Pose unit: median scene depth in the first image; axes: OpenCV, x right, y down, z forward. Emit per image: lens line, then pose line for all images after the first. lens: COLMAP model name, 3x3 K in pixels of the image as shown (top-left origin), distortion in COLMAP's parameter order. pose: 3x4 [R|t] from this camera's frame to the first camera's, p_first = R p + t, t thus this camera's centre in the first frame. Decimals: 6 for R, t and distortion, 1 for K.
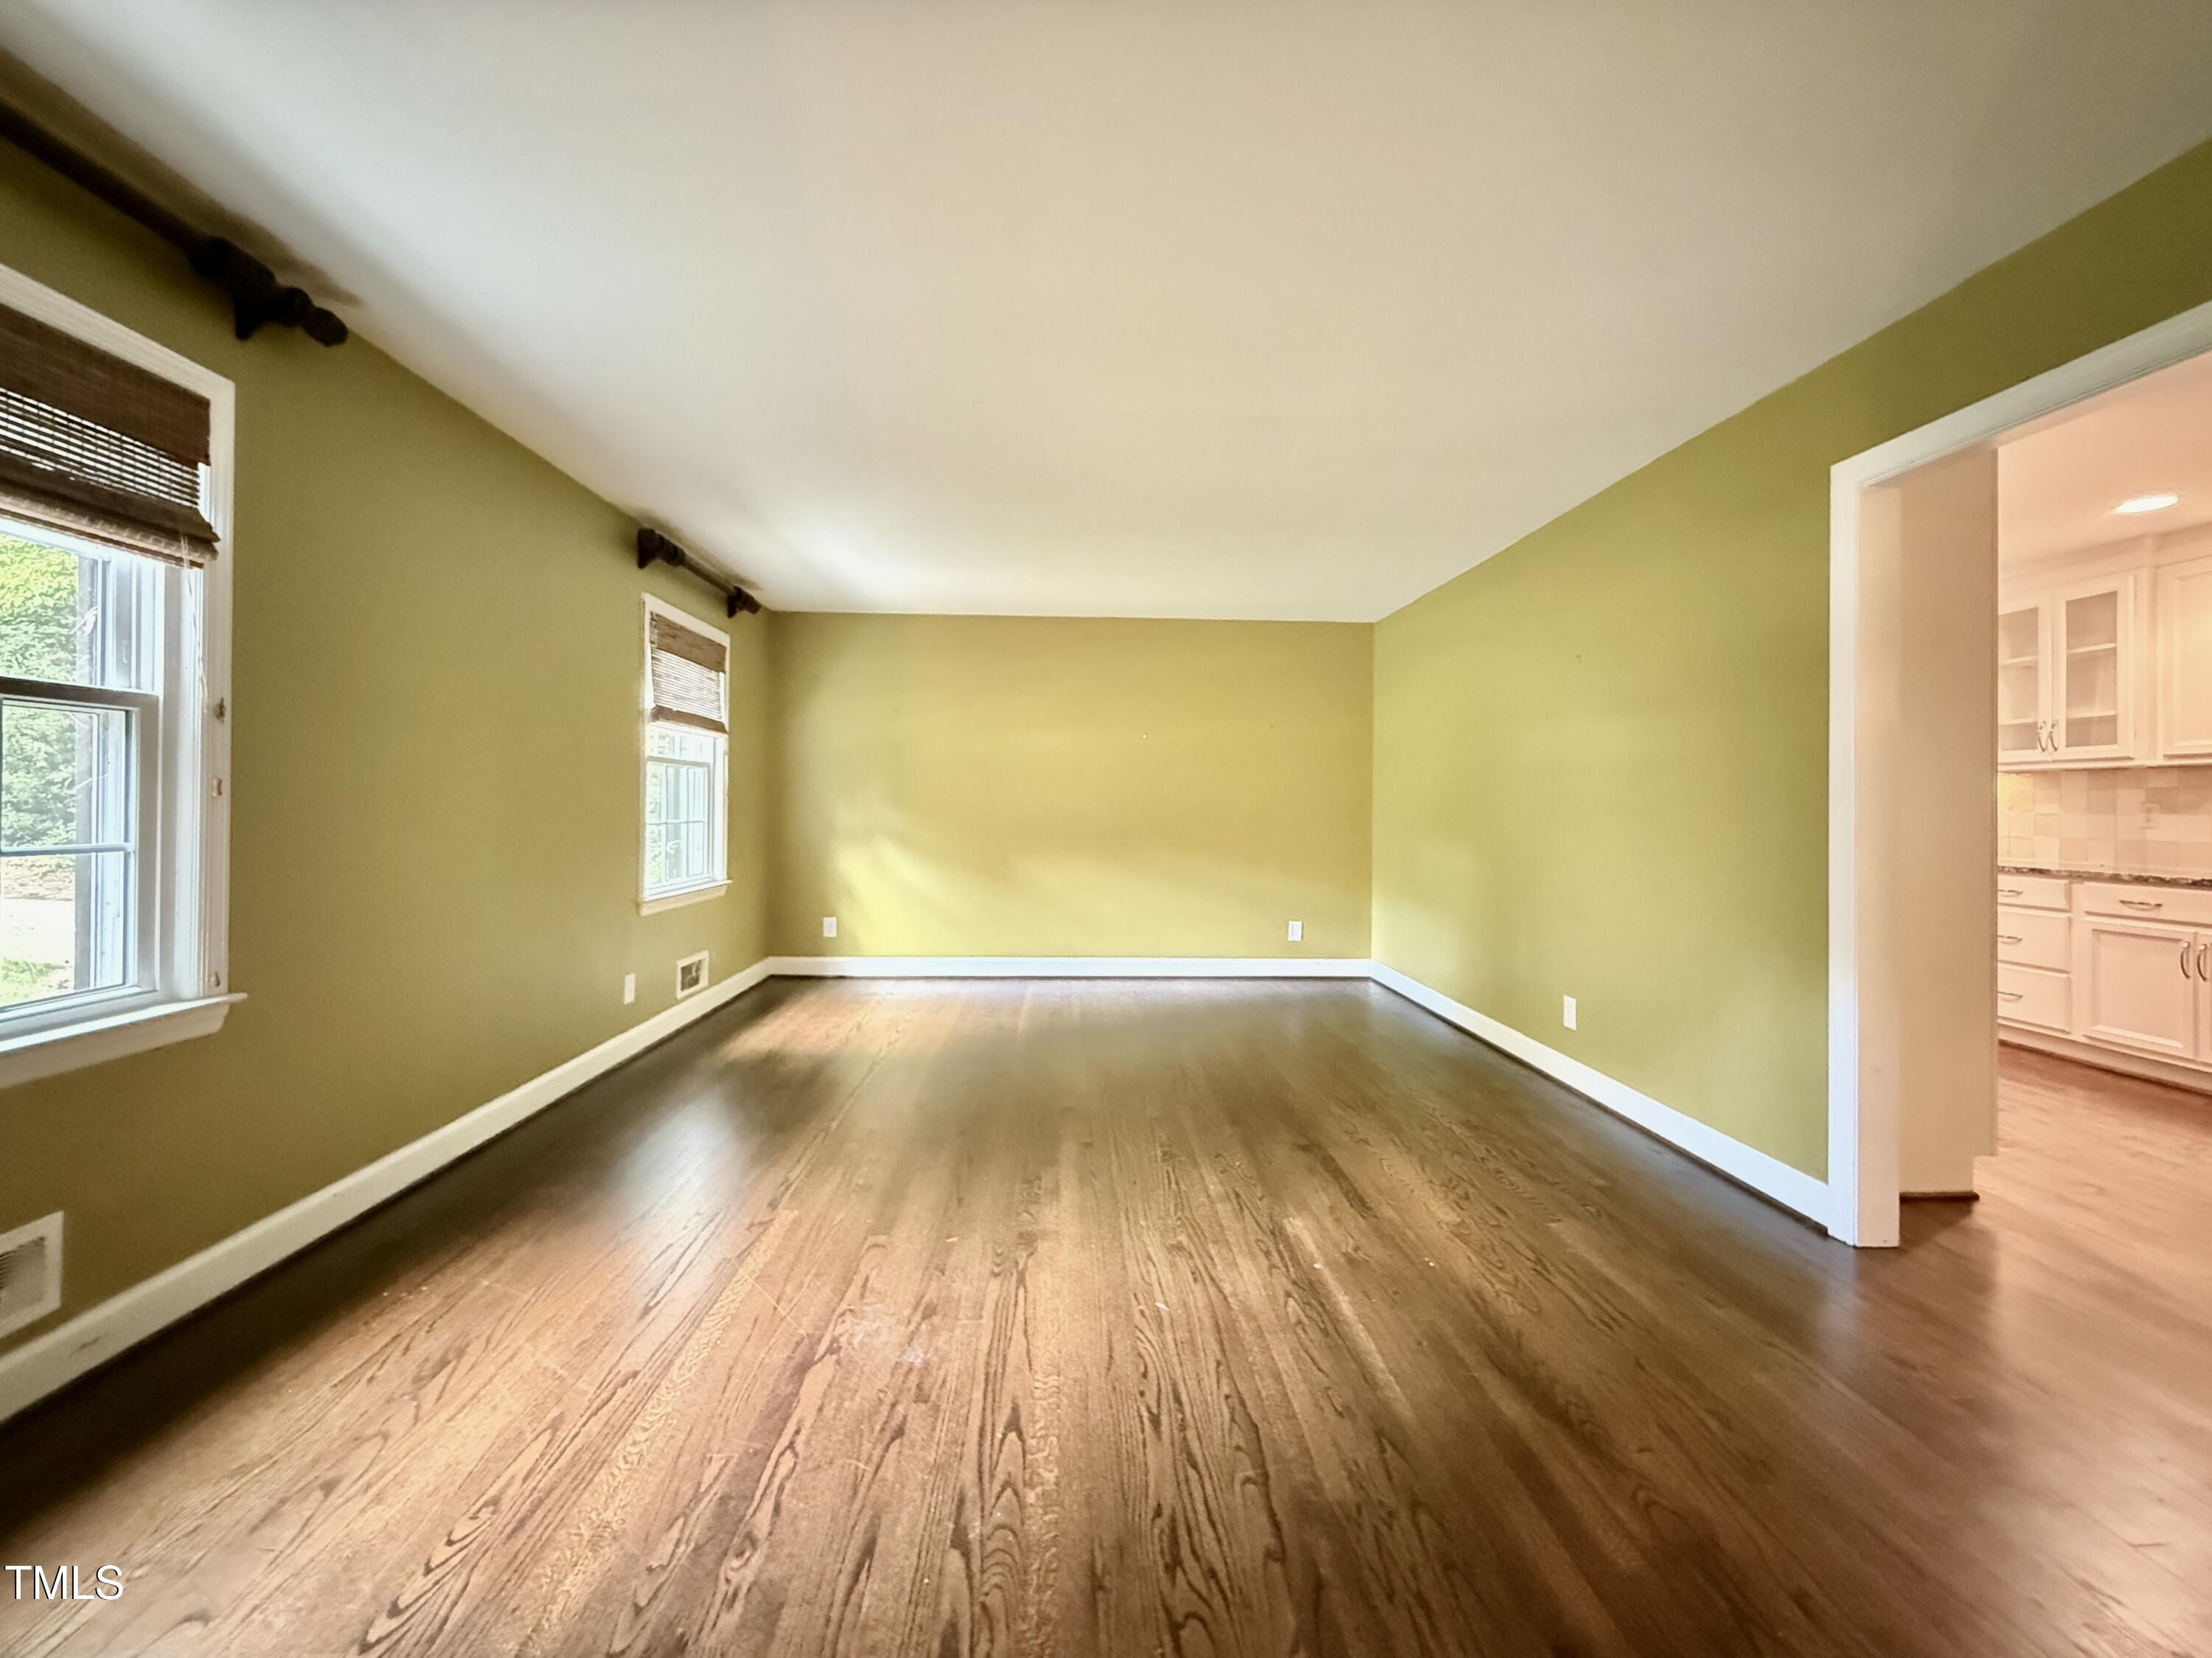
lens RADIAL K [[907.7, 0, 1108.2], [0, 907.7, 808.1], [0, 0, 1]] dist [-0.001416, -0.000428]
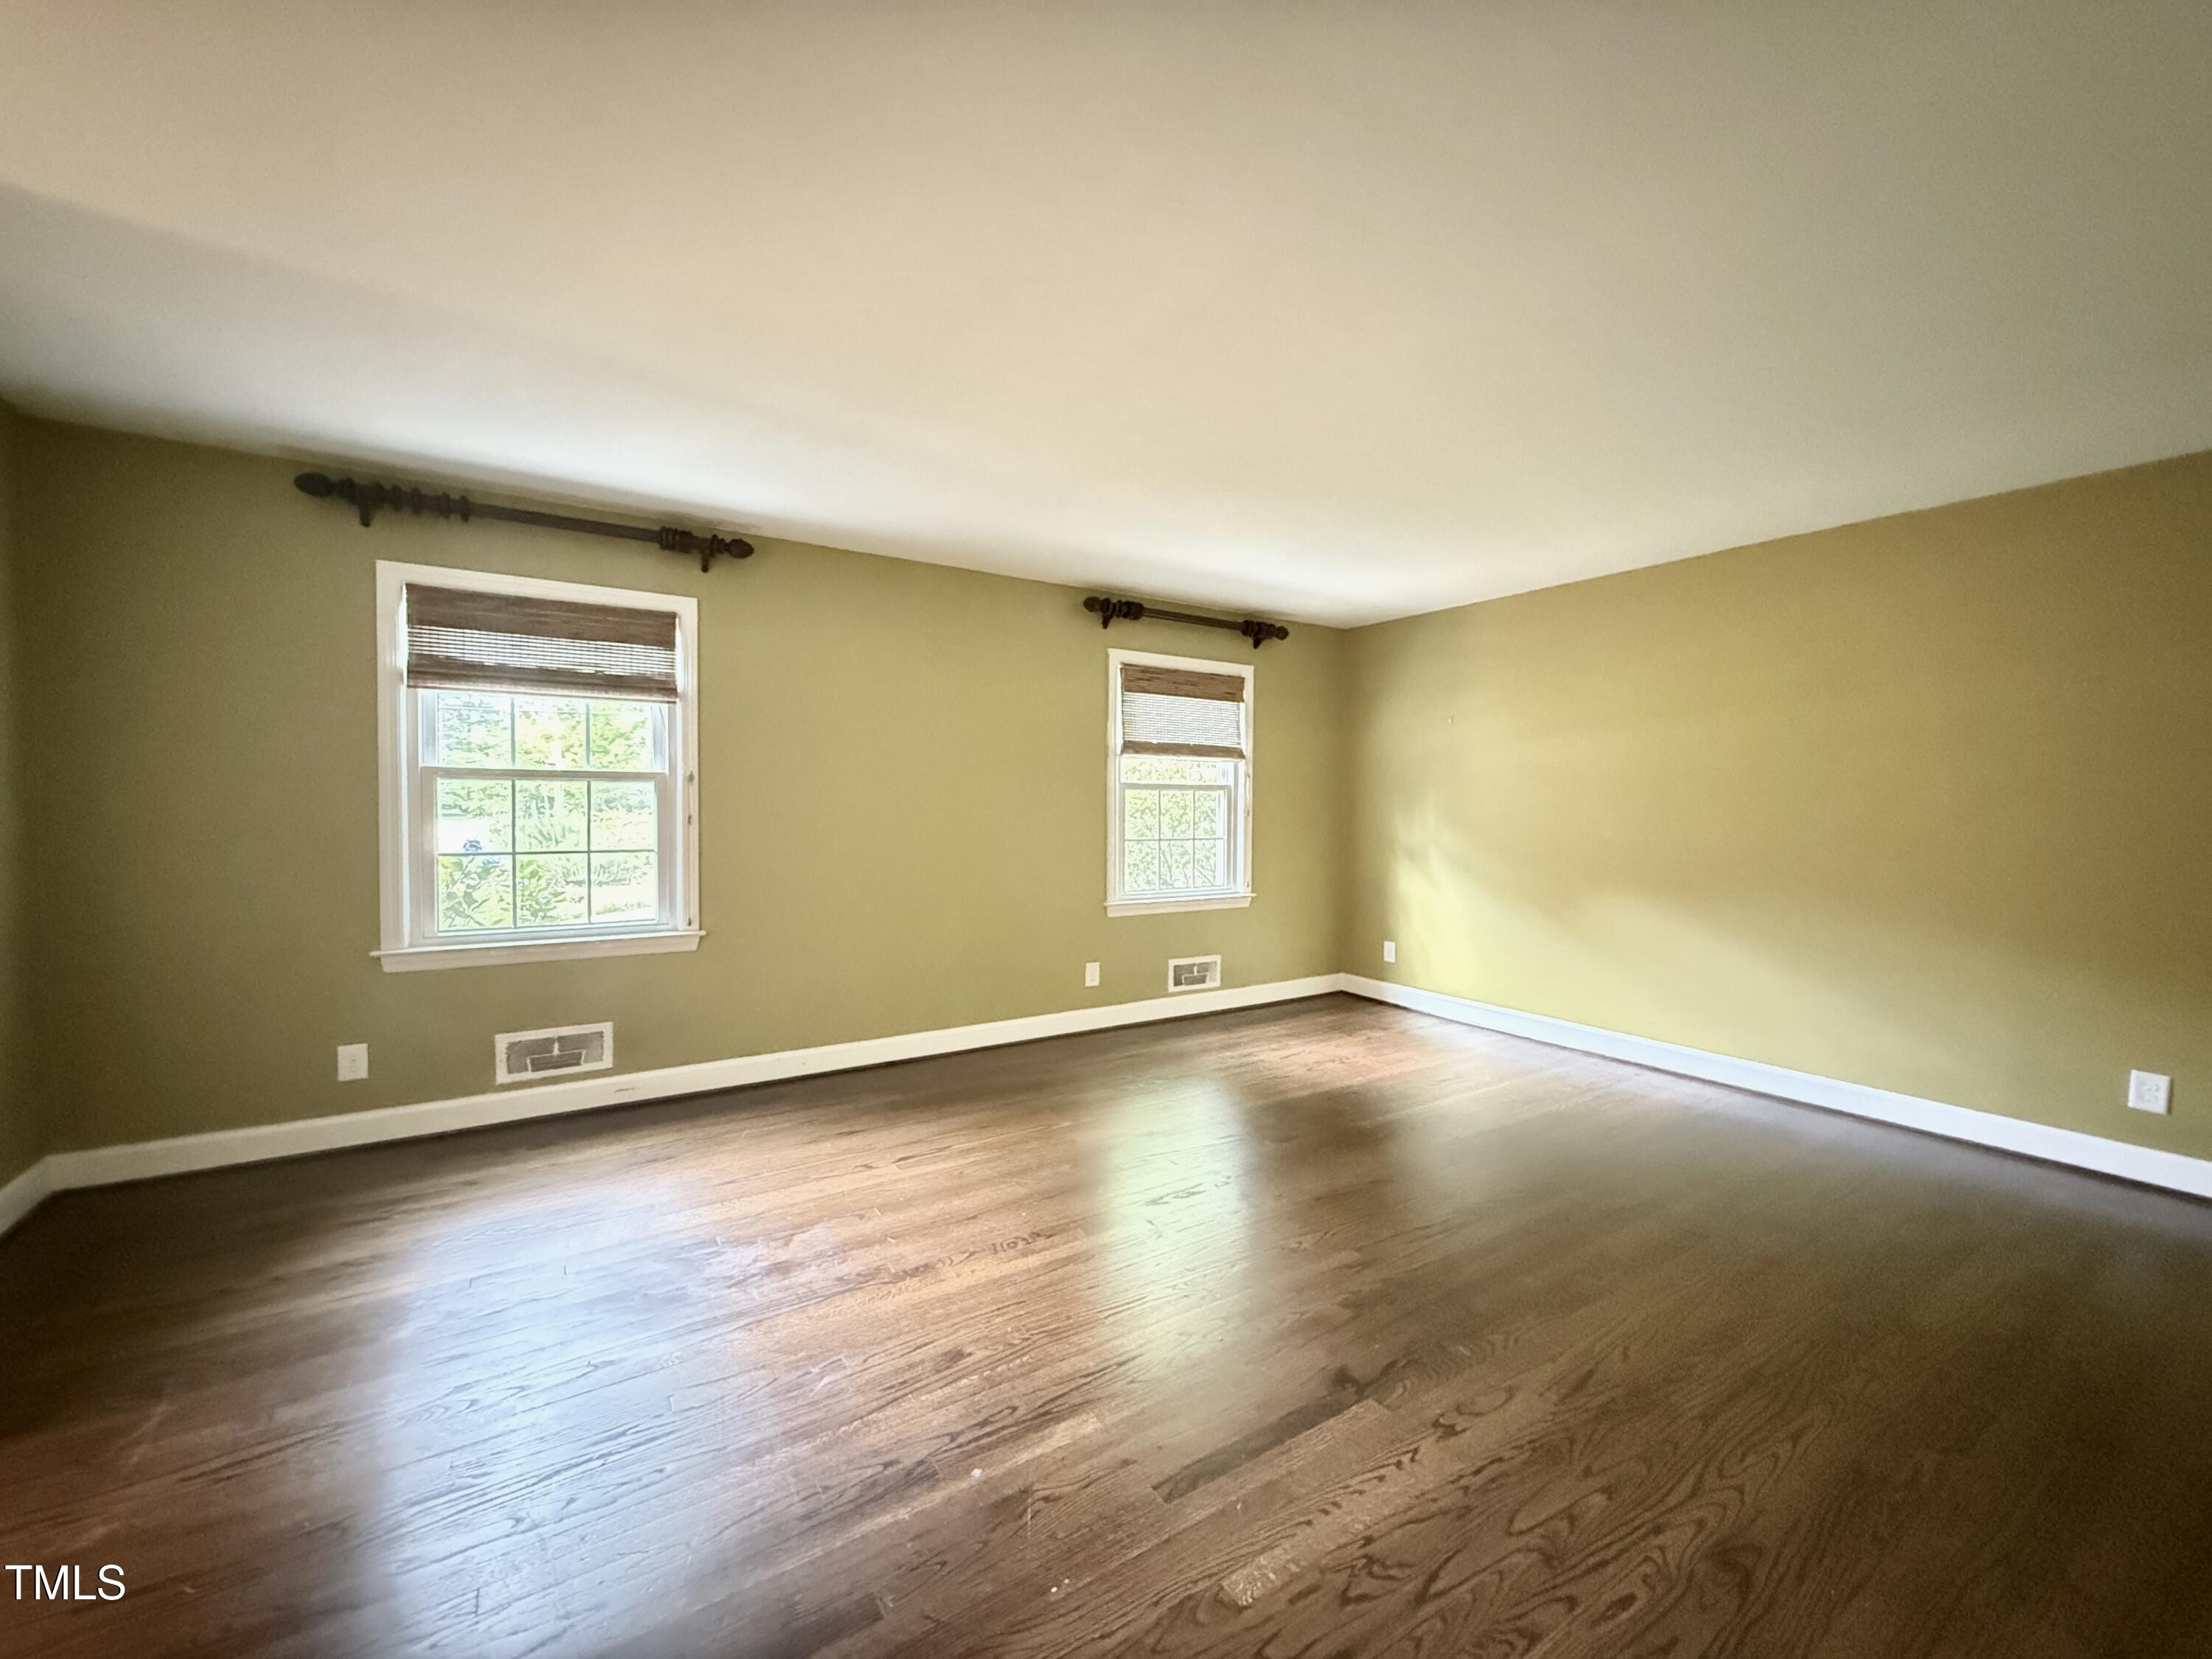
lens RADIAL K [[881.1, 0, 1106.0], [0, 881.1, 829.5], [0, 0, 1]] dist [-0.000909, -0.000192]
pose [[0.503675, 0.019884, -0.863664, 0.729314], [-0.005455, 0.999788, 0.019837, -0.030196], [0.863876, -0.005280, 0.503677, 0.594047]]
